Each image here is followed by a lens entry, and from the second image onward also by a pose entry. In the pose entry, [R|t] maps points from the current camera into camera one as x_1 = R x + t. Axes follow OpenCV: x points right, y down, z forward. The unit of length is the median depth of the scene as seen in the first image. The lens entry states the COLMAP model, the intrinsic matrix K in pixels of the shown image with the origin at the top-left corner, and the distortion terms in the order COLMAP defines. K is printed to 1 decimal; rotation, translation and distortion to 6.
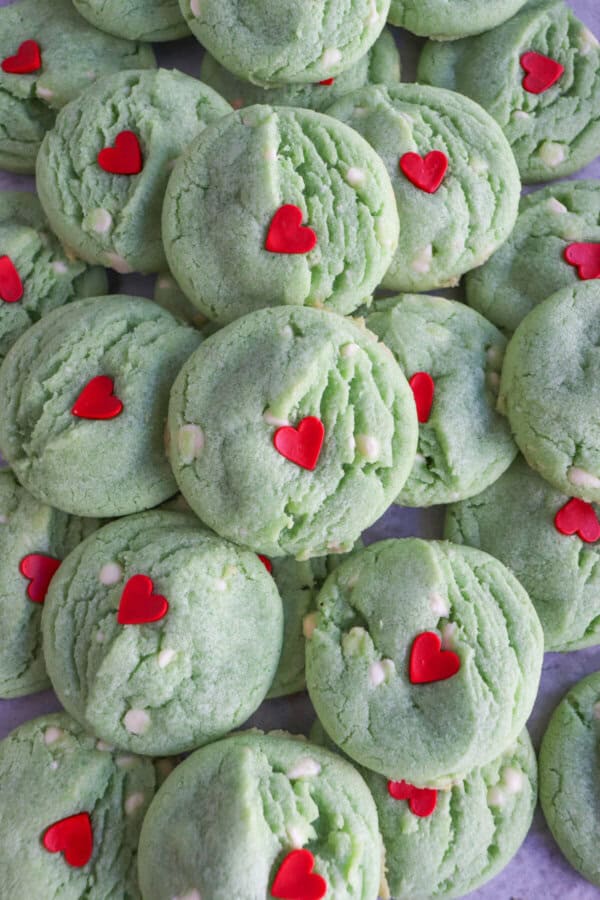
lens RADIAL K [[1186.8, 0, 300.0], [0, 1186.8, 450.0], [0, 0, 1]] dist [-0.040423, -0.011272]
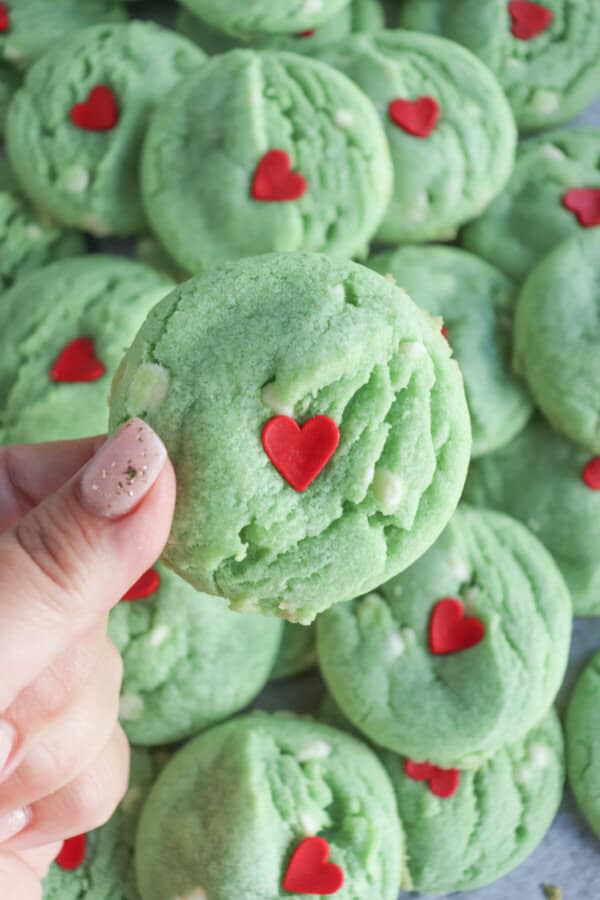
lens RADIAL K [[966.3, 0, 300.0], [0, 966.3, 450.0], [0, 0, 1]] dist [-0.013692, -0.001682]
pose [[0.931679, 0.362744, 0.019782, -0.009297], [-0.360370, 0.929719, -0.075868, 0.036522], [-0.045913, 0.063556, 0.996922, 0.449296]]
